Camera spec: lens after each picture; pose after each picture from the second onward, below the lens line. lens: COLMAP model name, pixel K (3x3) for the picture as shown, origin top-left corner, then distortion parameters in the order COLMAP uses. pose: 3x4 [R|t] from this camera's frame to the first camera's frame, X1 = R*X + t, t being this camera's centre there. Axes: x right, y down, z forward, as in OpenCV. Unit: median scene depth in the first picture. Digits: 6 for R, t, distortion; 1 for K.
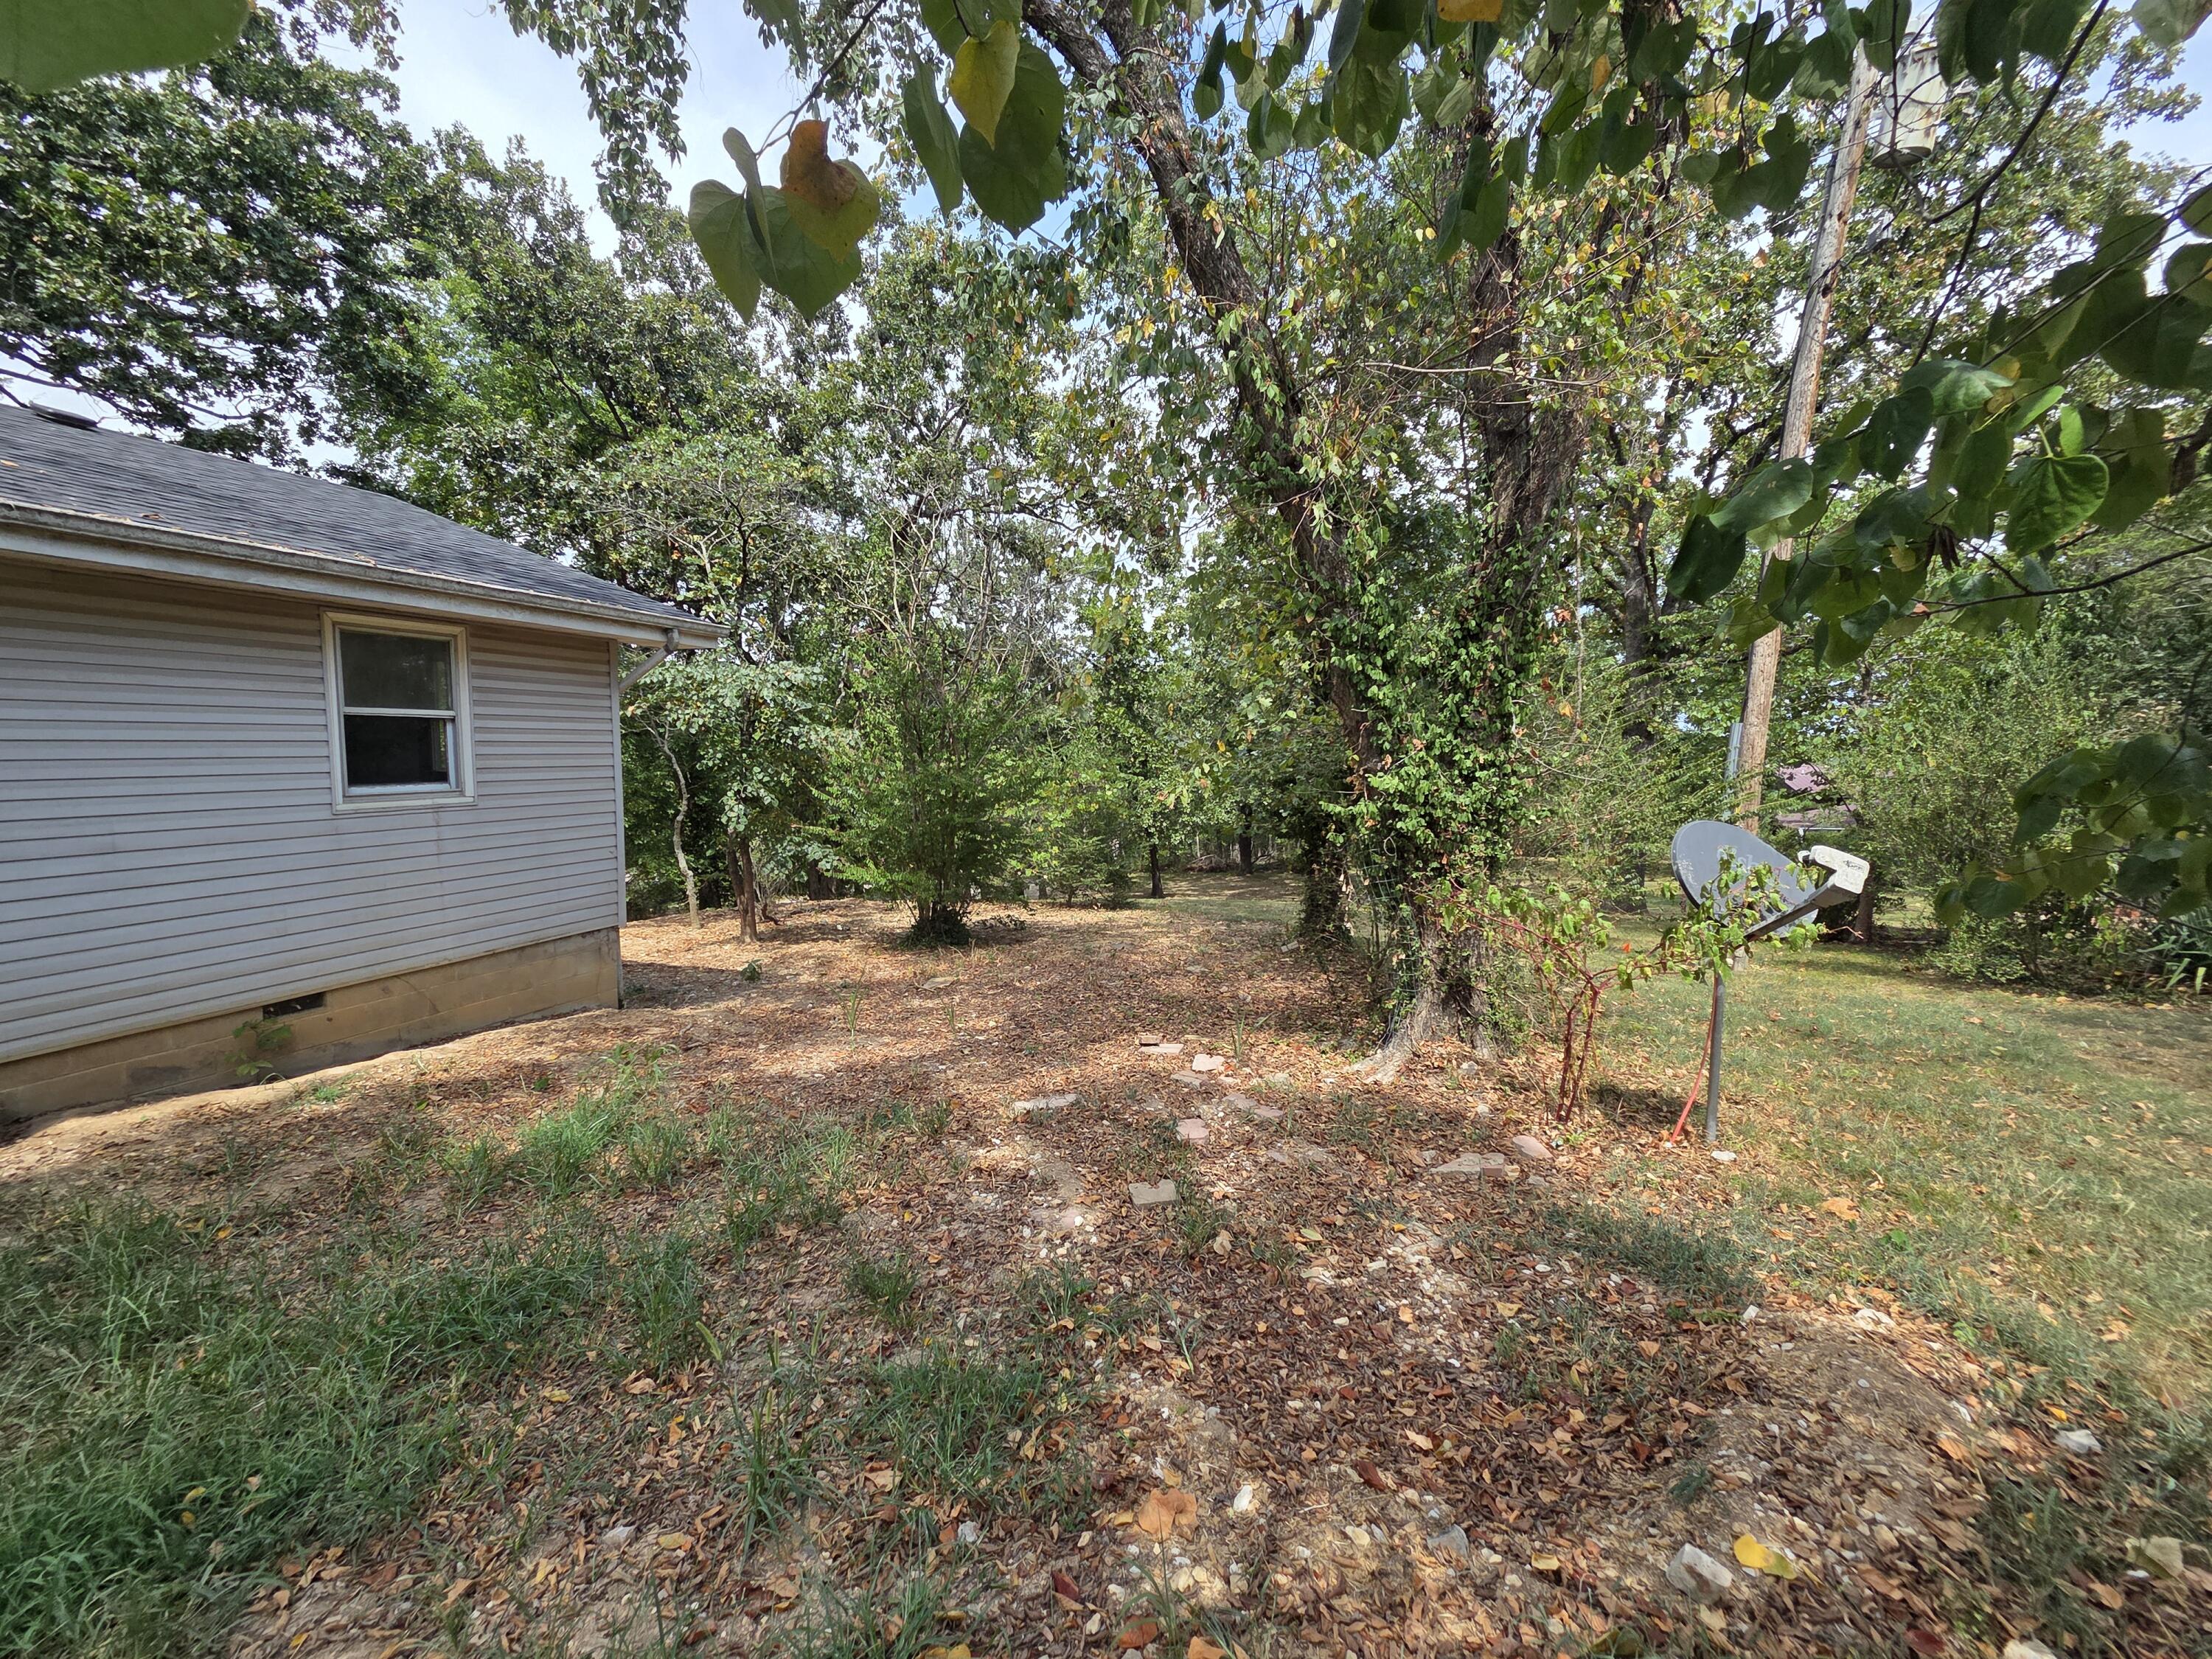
lens RADIAL K [[896.7, 0, 1108.0], [0, 896.7, 811.4], [0, 0, 1]] dist [0.001870, -0.000446]
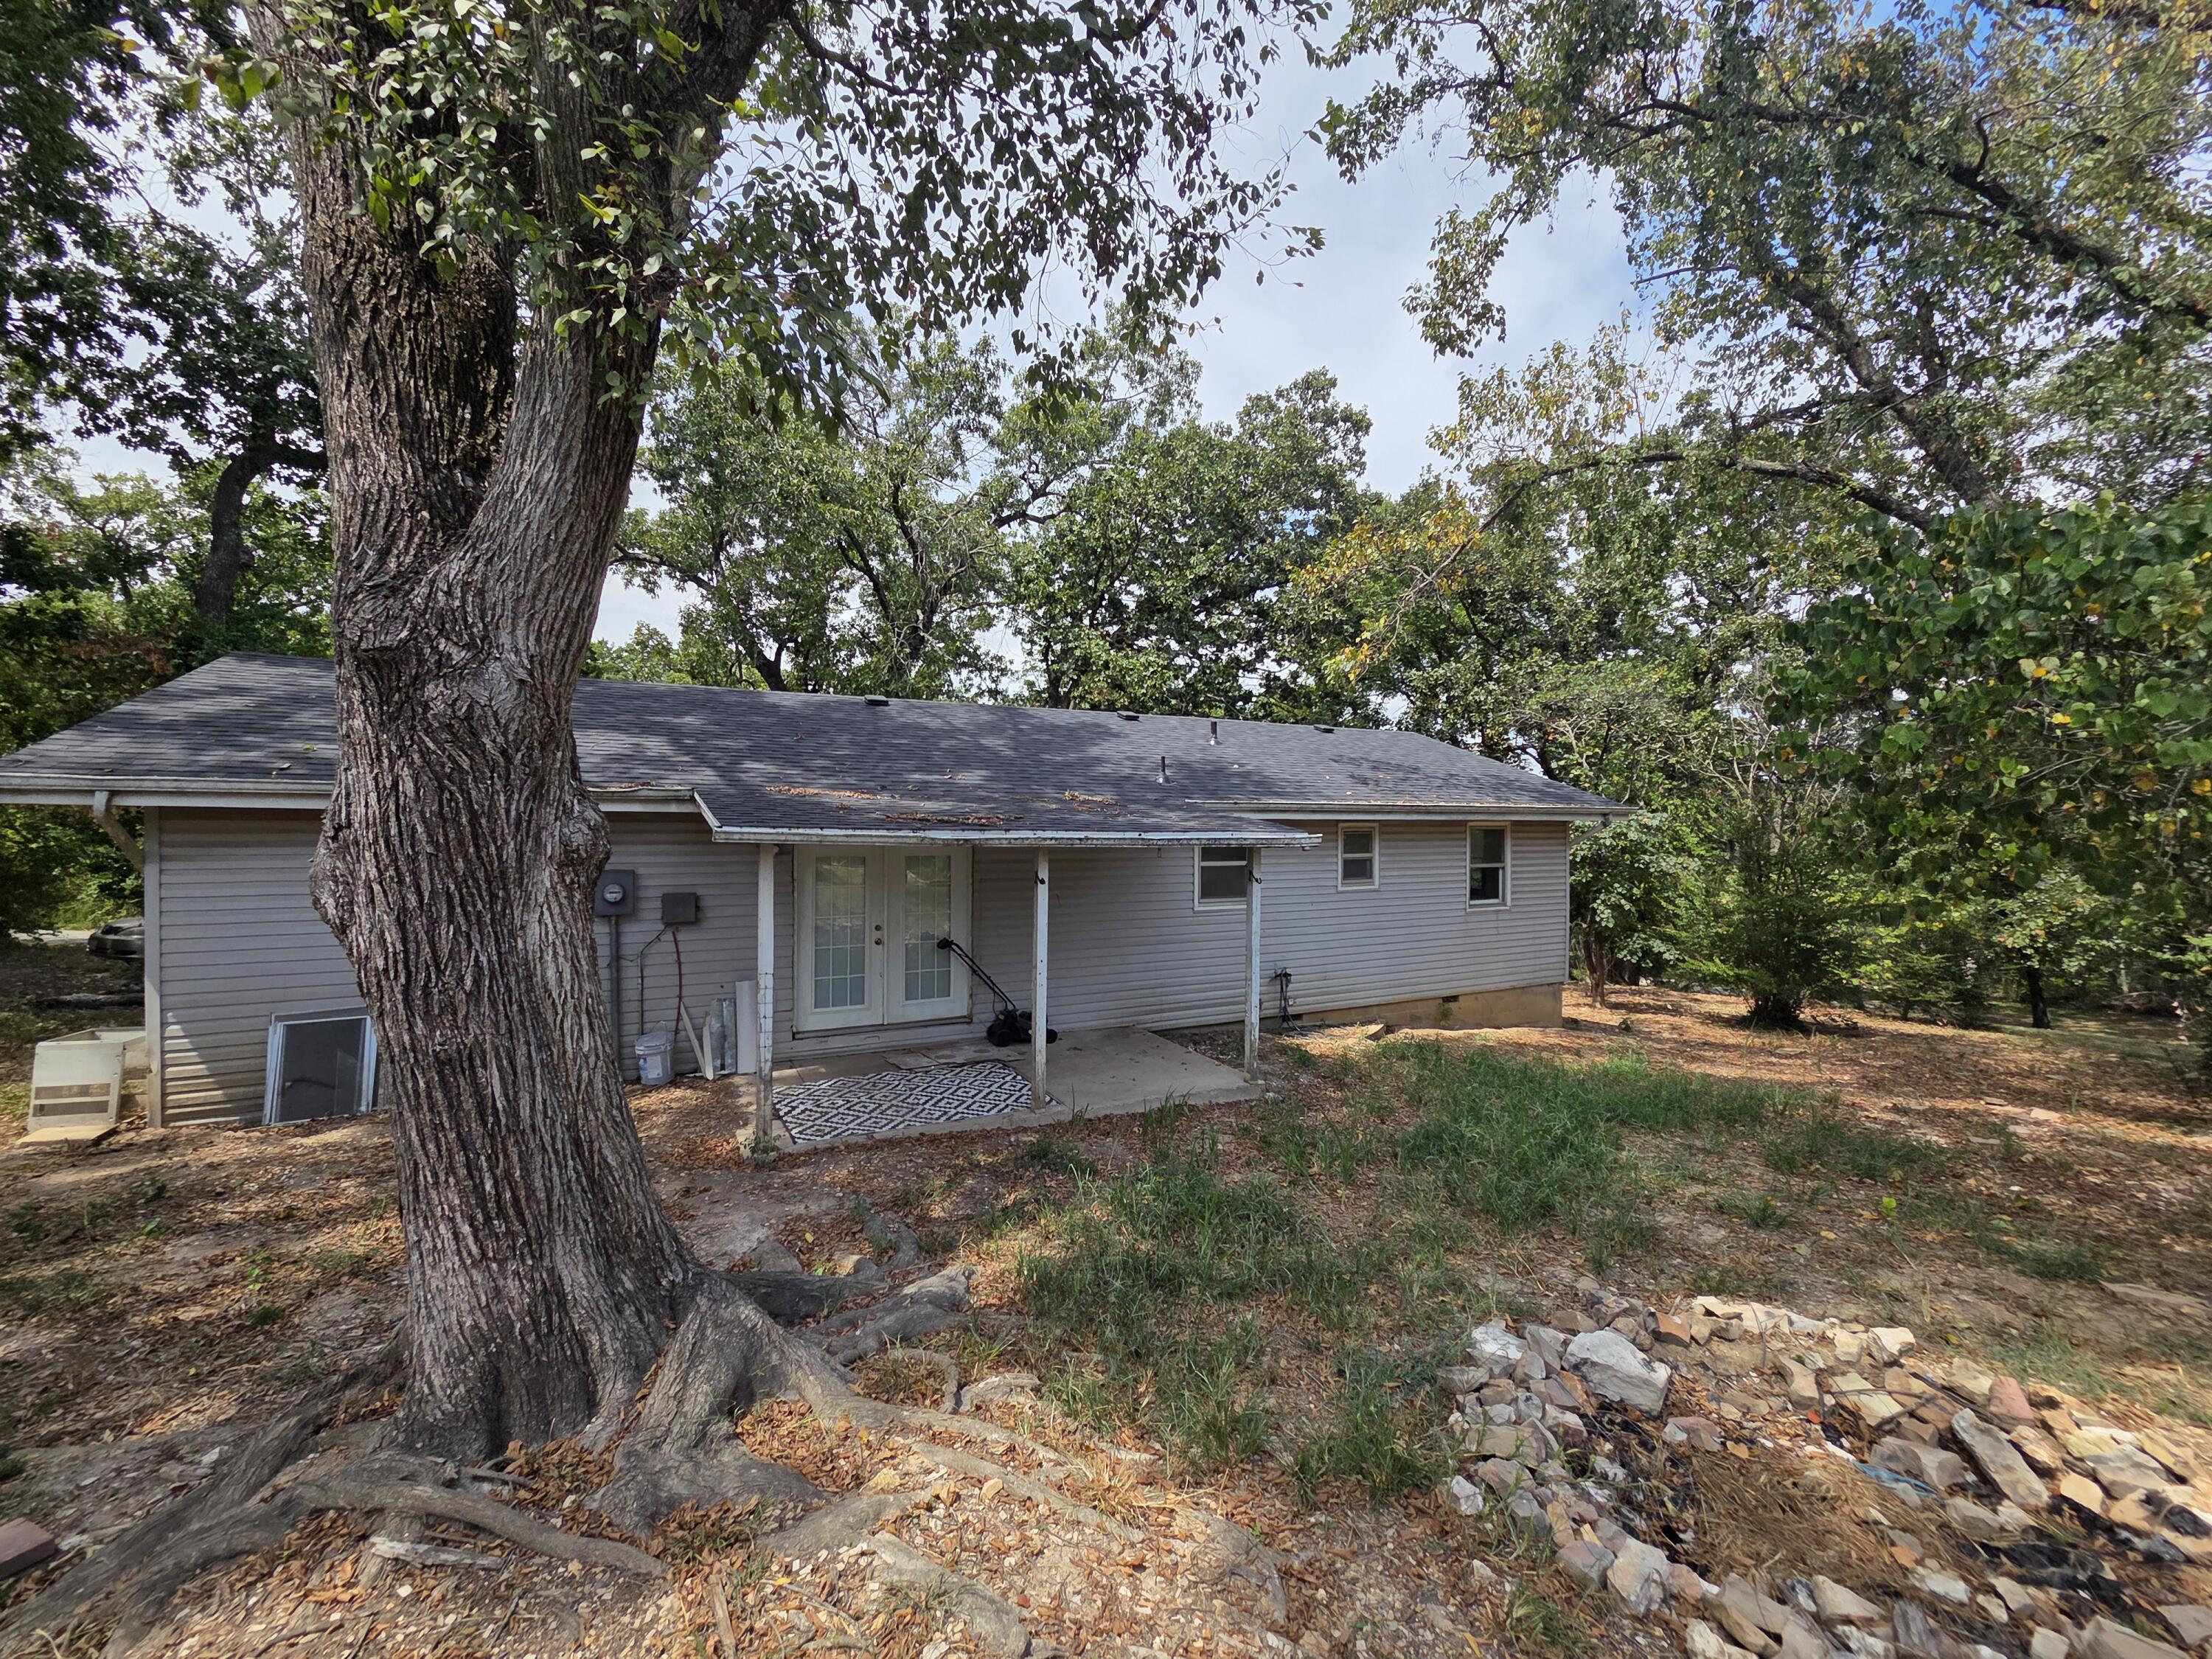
lens RADIAL K [[896.7, 0, 1108.0], [0, 896.7, 811.4], [0, 0, 1]] dist [0.001870, -0.000446]
pose [[0.725903, -0.012378, -0.687685, 0.005549], [-0.049006, 0.996366, -0.069663, -0.024153], [0.686049, 0.084269, 0.722659, -0.595513]]
